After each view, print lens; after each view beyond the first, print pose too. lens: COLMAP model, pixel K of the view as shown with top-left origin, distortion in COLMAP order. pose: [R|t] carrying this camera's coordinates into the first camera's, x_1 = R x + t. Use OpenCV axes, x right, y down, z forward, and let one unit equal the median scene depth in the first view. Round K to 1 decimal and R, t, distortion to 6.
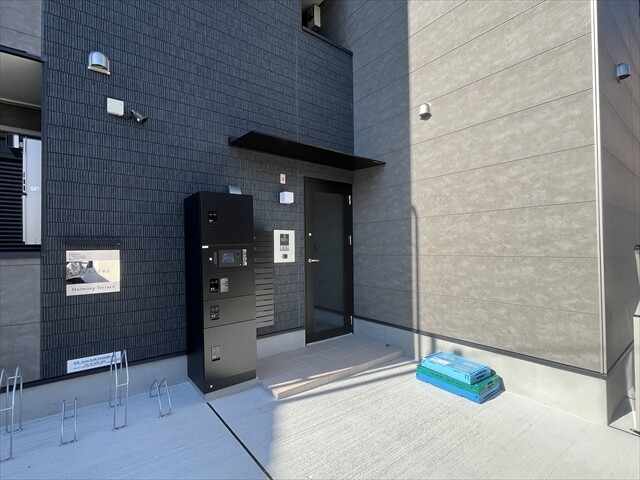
lens RADIAL K [[306.8, 0, 316.7], [0, 306.8, 243.1], [0, 0, 1]] dist [-0.001438, -0.000974]
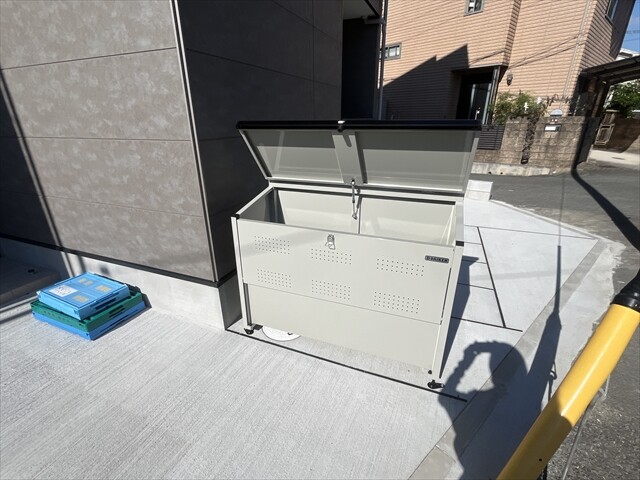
lens RADIAL K [[306.8, 0, 316.7], [0, 306.8, 243.1], [0, 0, 1]] dist [-0.001438, -0.000974]
pose [[0.866669, -0.185628, 0.463062, 0.617045], [-0.008077, 0.922855, 0.385062, -0.007590], [-0.498818, -0.337462, 0.798311, 0.155255]]
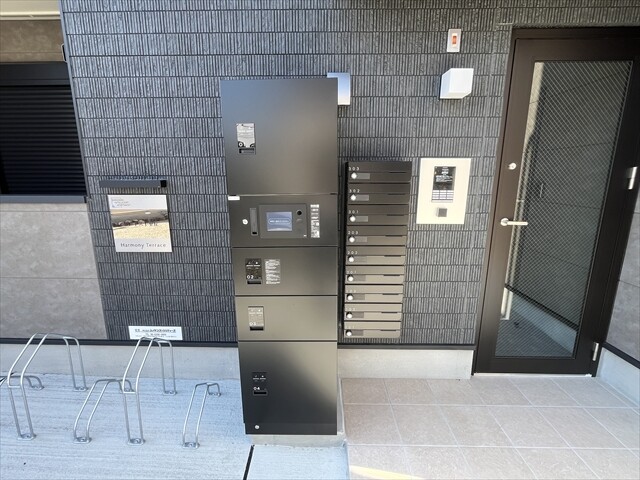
lens RADIAL K [[306.8, 0, 316.7], [0, 306.8, 243.1], [0, 0, 1]] dist [-0.001438, -0.000974]
pose [[0.778883, 0.144749, -0.610237, 0.061200], [-0.001173, 0.973336, 0.229380, -0.027505], [0.627168, -0.177944, 0.758285, 0.581440]]
